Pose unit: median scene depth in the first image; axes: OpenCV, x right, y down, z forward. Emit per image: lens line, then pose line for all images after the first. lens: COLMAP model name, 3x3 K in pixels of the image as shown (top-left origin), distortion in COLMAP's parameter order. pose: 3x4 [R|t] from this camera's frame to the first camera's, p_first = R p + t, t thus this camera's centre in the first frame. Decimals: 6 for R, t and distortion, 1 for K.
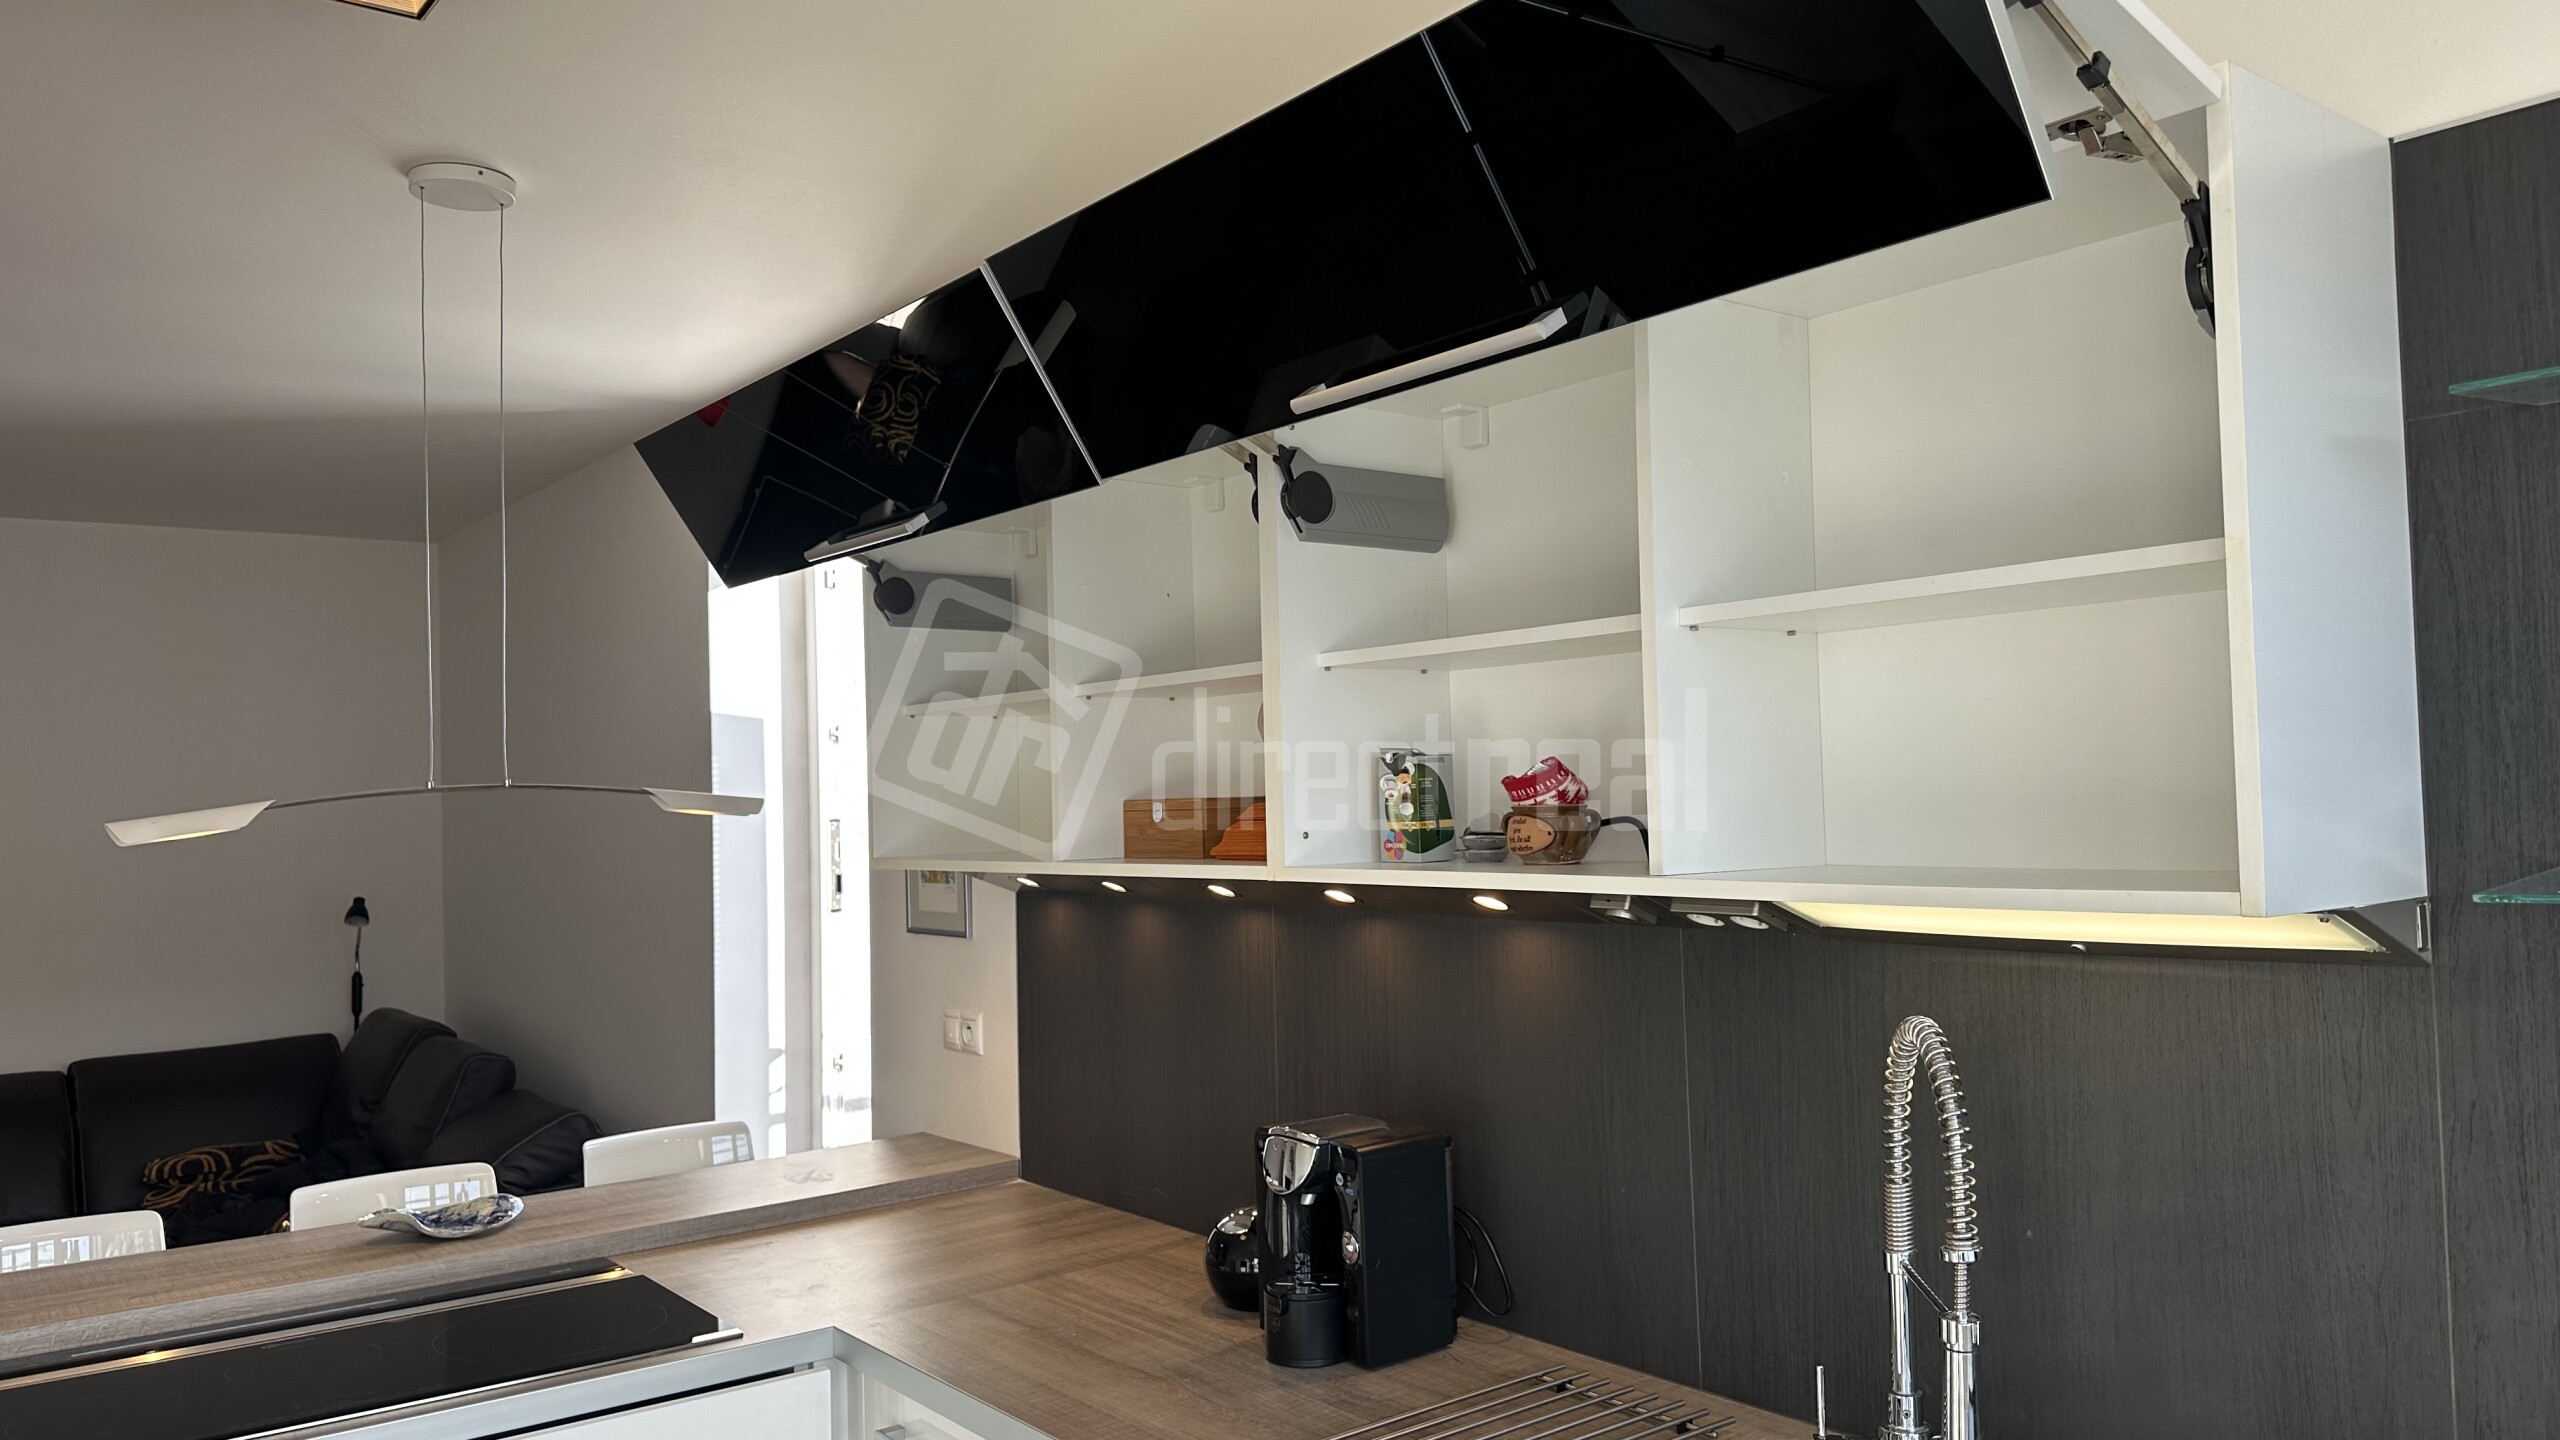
lens RADIAL K [[1802.0, 0, 1280.0], [0, 1802.0, 720.0], [0, 0, 1]] dist [-0.001268, -0.002846]
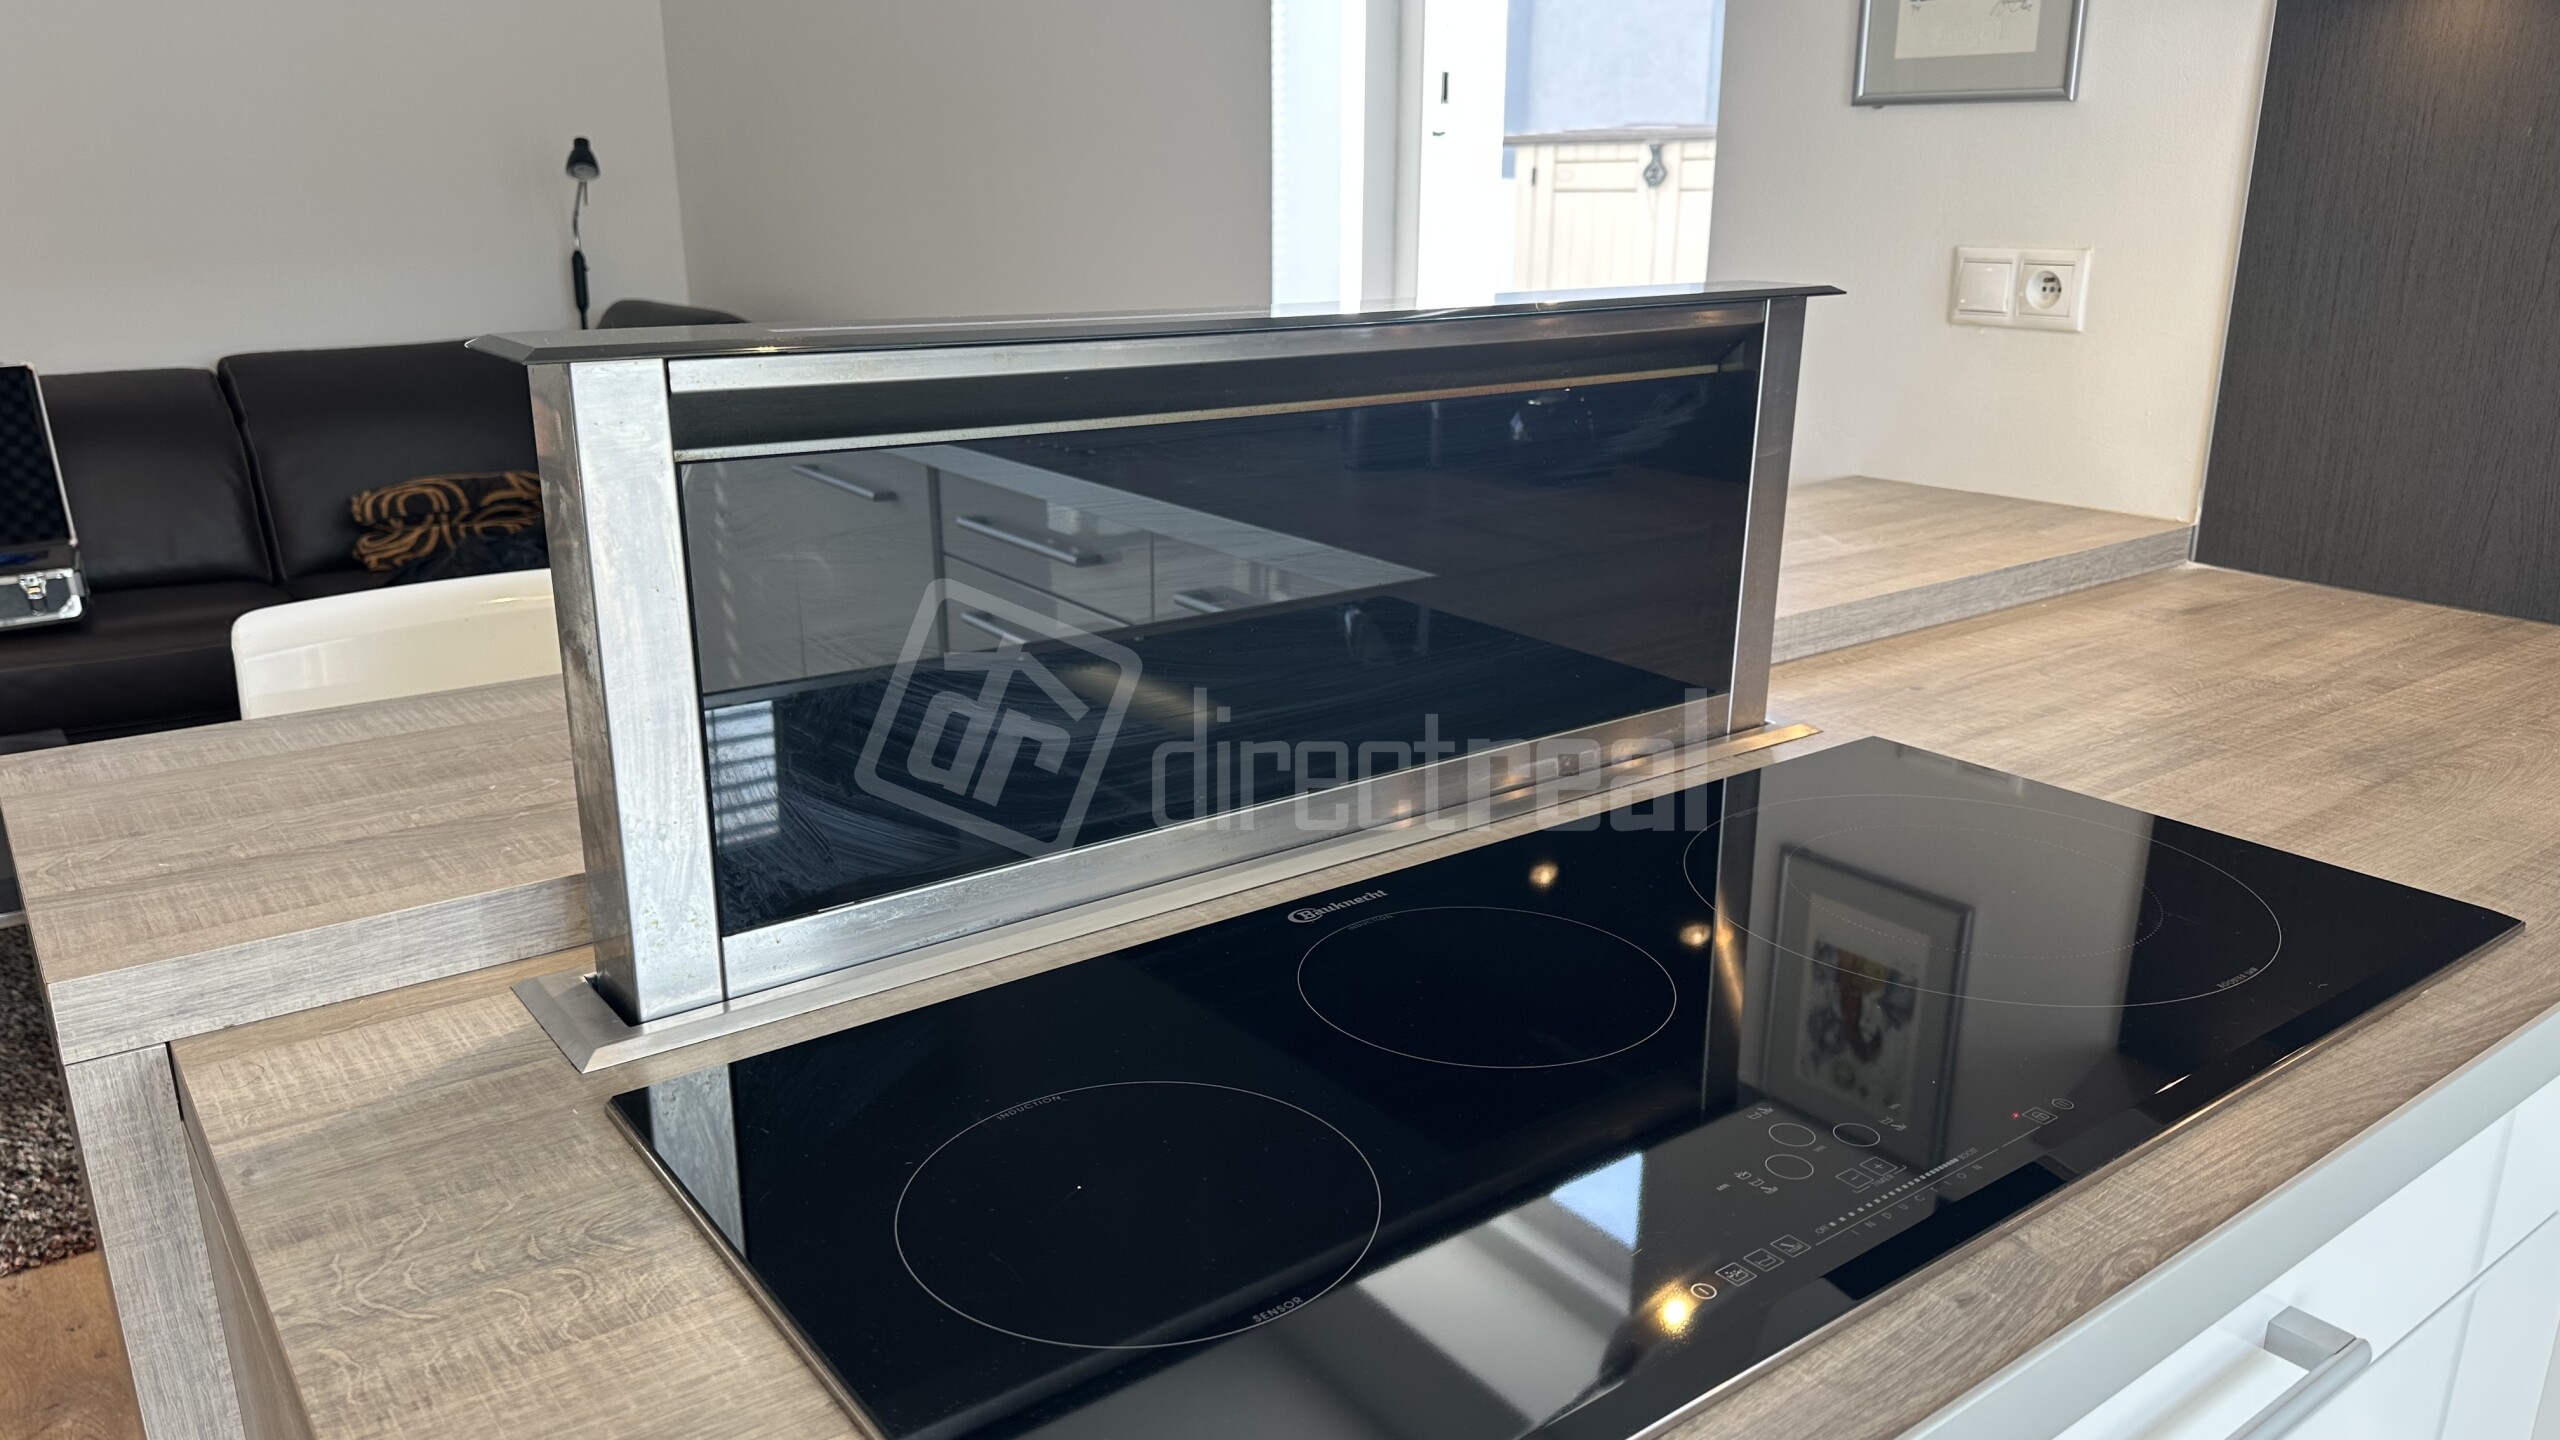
lens RADIAL K [[1802.0, 0, 1280.0], [0, 1802.0, 720.0], [0, 0, 1]] dist [-0.001268, -0.002846]
pose [[0.999403, 0.033844, -0.006902, -0.290142], [-0.029644, 0.942988, 0.331503, 0.092531], [0.017728, -0.331100, 0.943429, 0.339208]]
